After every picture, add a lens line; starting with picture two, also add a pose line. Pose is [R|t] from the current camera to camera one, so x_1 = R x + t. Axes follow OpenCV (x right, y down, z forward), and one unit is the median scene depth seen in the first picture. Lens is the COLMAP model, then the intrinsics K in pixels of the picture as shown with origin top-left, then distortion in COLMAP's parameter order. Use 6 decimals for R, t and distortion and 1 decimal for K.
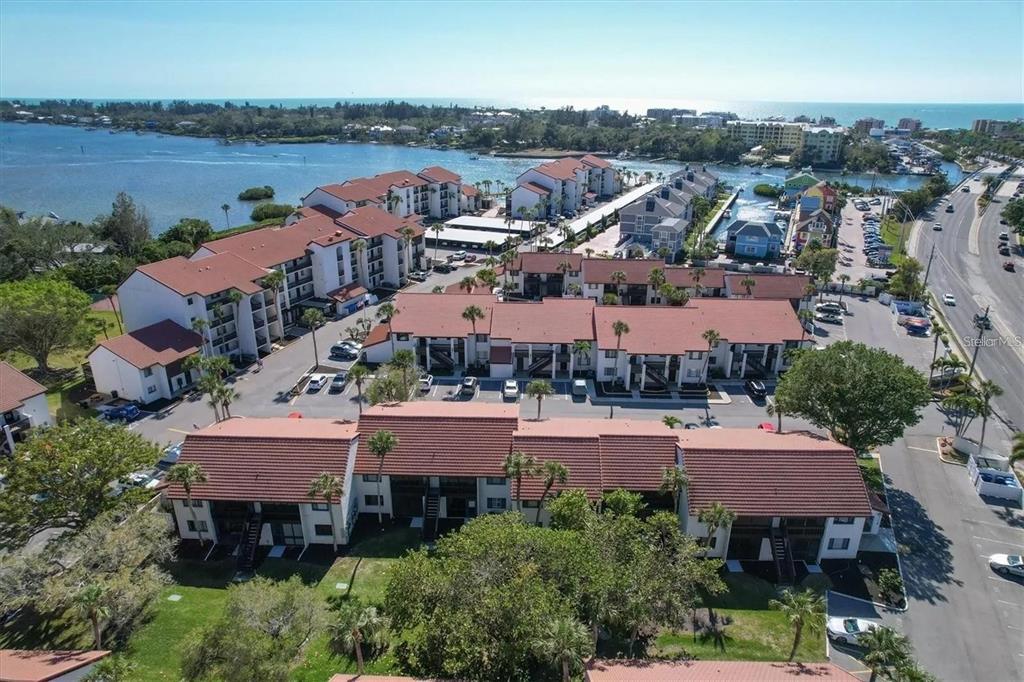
lens RADIAL K [[657.0, 0, 514.1], [0, 657.0, 345.3], [0, 0, 1]] dist [-0.082384, 0.076697]
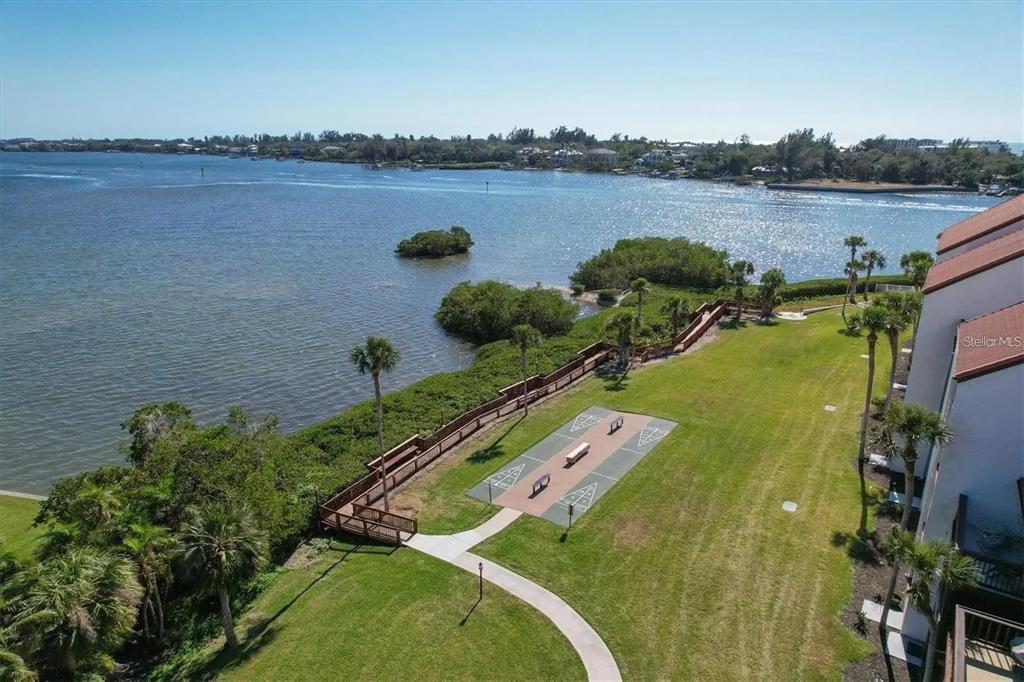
lens RADIAL K [[657.0, 0, 514.1], [0, 657.0, 345.3], [0, 0, 1]] dist [-0.082384, 0.076697]
pose [[0.981228, 0.054462, -0.185003, -0.109182], [-0.065184, 0.996498, -0.052372, -0.061014], [0.181503, 0.063448, 0.981341, 0.241222]]
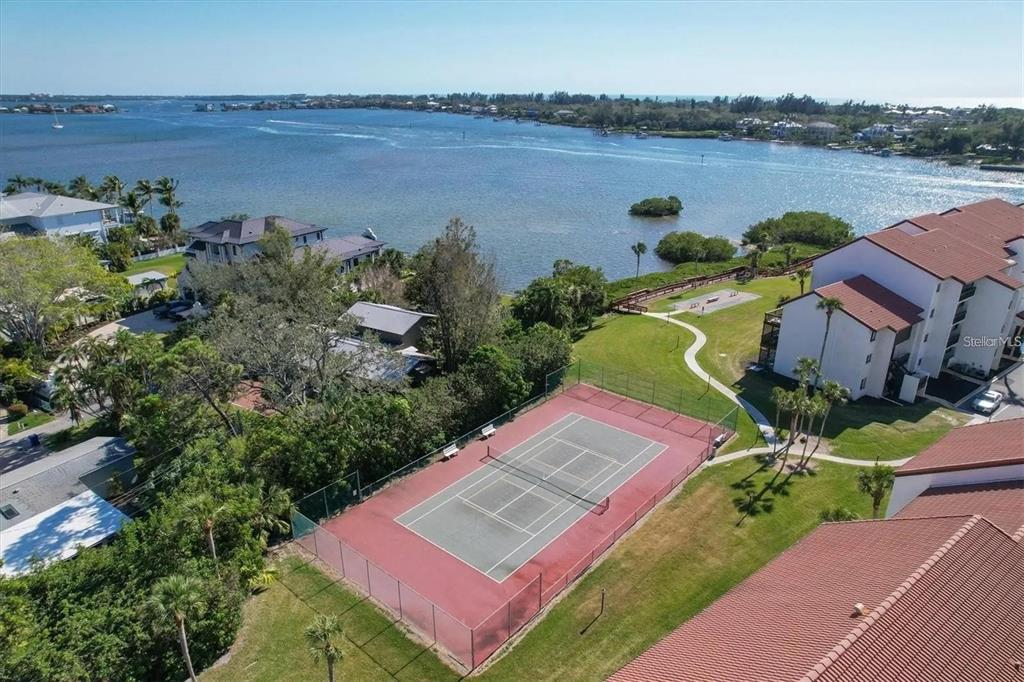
lens RADIAL K [[657.0, 0, 514.1], [0, 657.0, 345.3], [0, 0, 1]] dist [-0.082384, 0.076697]
pose [[0.870561, 0.174636, -0.460027, -0.081599], [-0.173265, 0.983819, 0.045591, -0.042044], [0.460546, 0.040017, 0.886734, 0.144482]]
